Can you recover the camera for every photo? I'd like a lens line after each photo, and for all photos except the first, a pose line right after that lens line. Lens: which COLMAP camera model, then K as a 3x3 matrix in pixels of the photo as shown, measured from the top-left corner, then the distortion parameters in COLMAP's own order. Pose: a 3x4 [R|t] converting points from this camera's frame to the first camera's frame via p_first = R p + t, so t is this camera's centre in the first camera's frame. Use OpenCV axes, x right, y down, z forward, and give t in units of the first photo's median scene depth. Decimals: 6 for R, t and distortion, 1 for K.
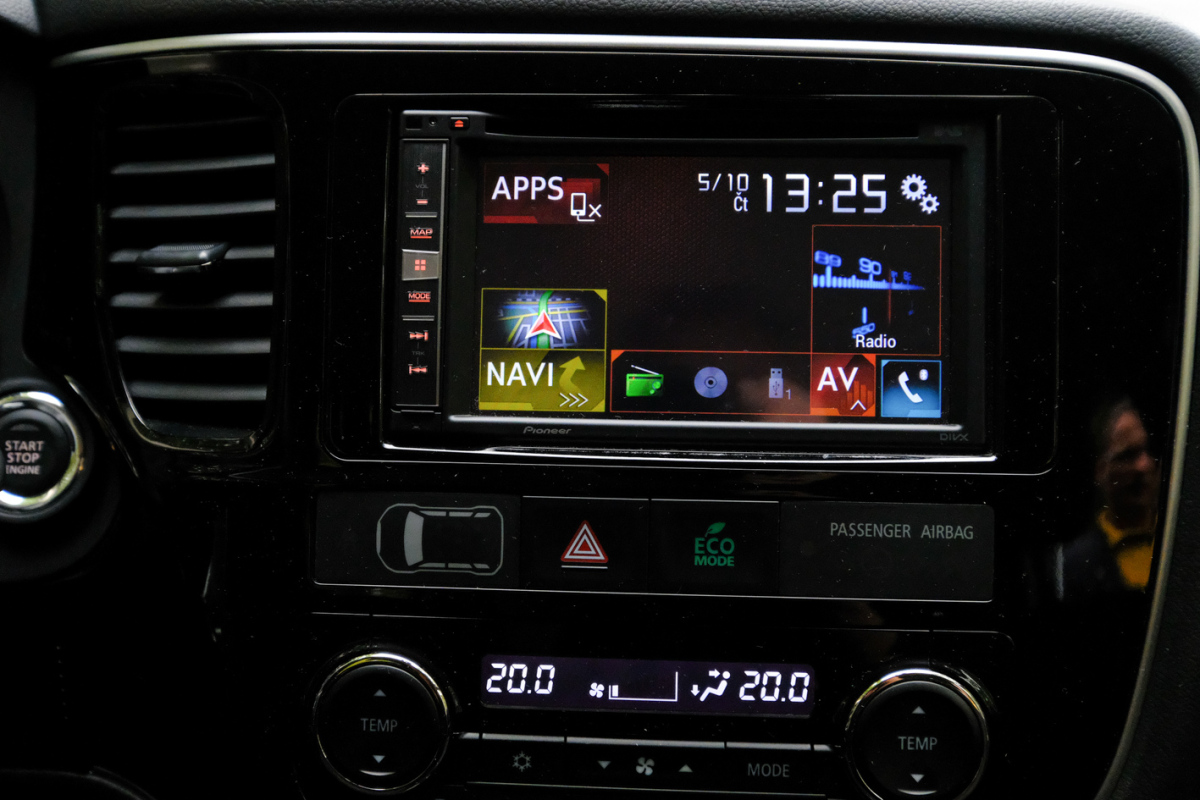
lens RADIAL K [[1172.6, 0, 617.7], [0, 1172.6, 402.5], [0, 0, 1]] dist [0.002725, -0.025327]
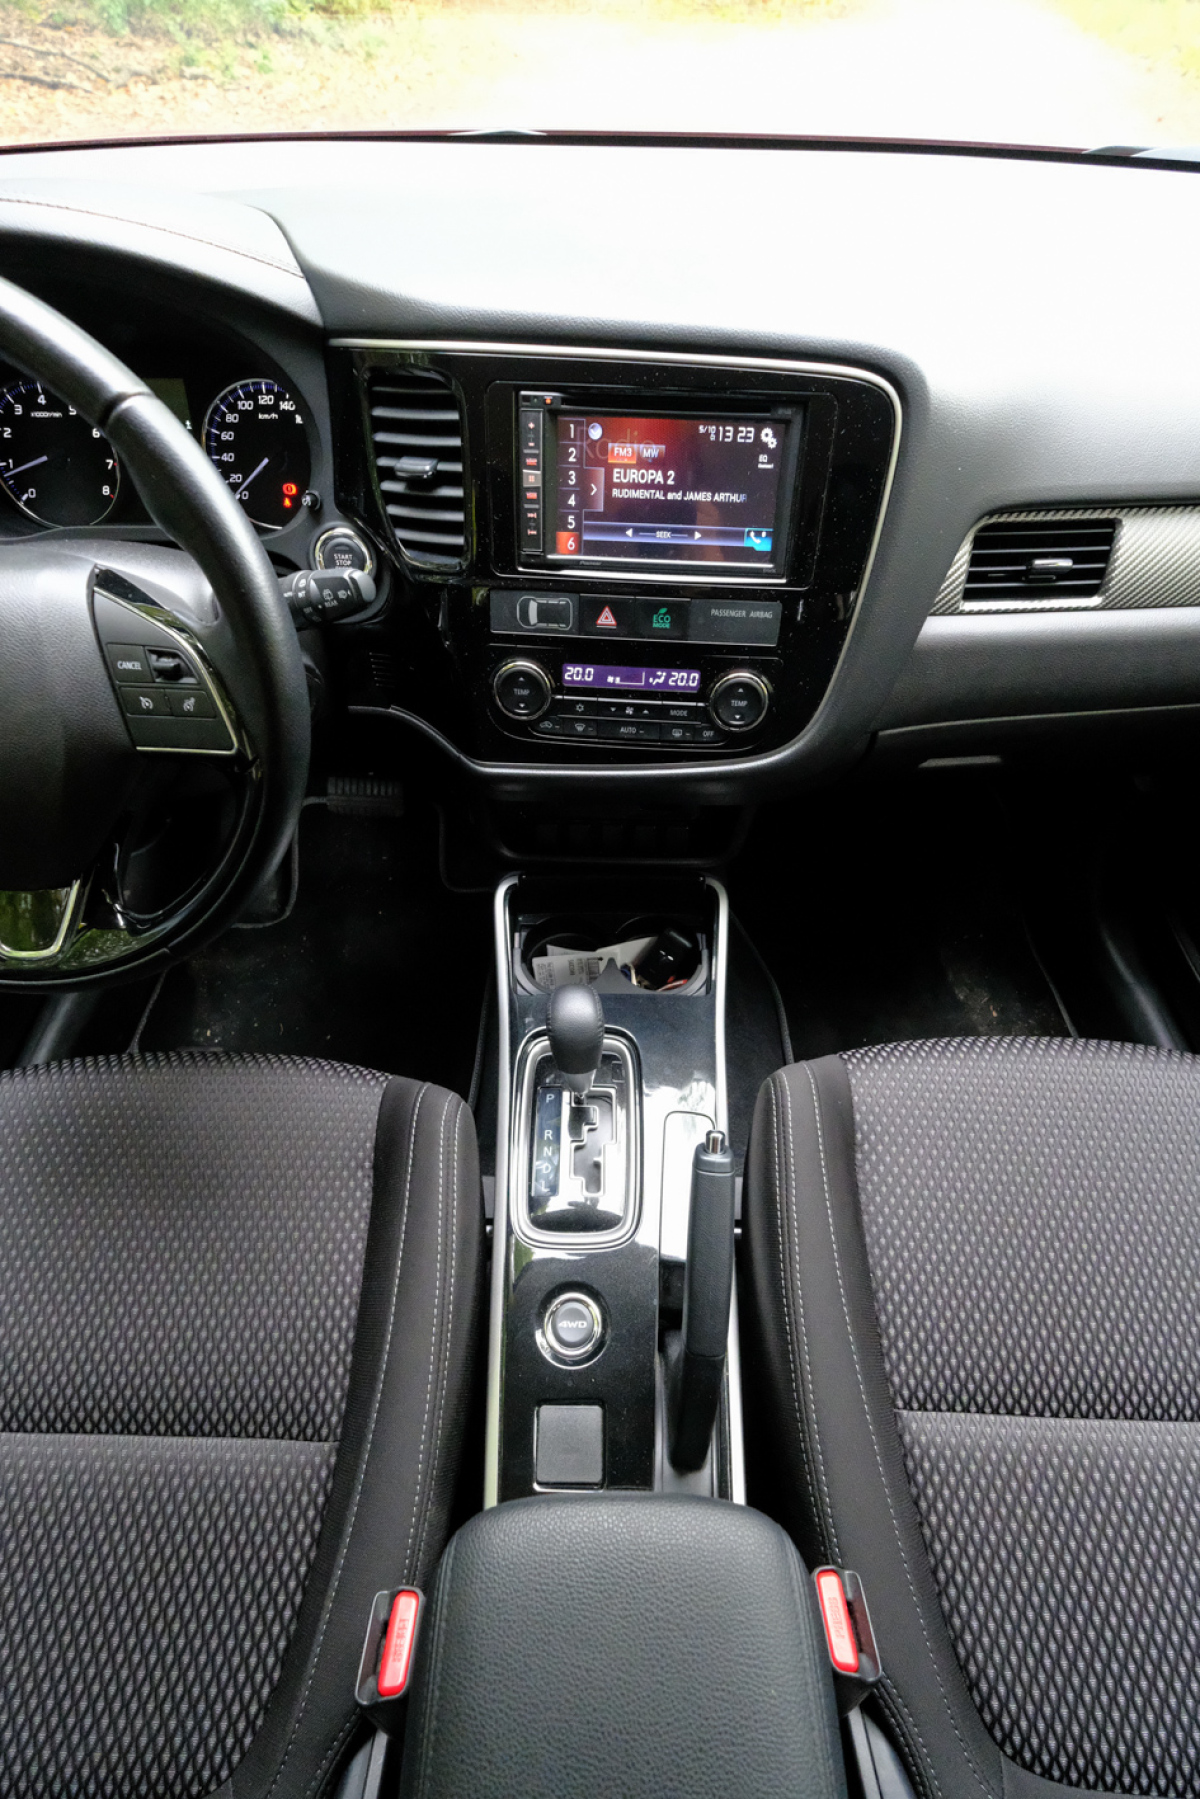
lens RADIAL K [[781.5, 0, 600.0], [0, 781.5, 899.5], [0, 0, 1]] dist [-0.000223, 0.000114]
pose [[0.999330, 0.026111, -0.025657, 0.013484], [-0.009551, 0.862572, 0.505845, -0.178500], [0.035339, -0.505260, 0.862243, -0.621921]]
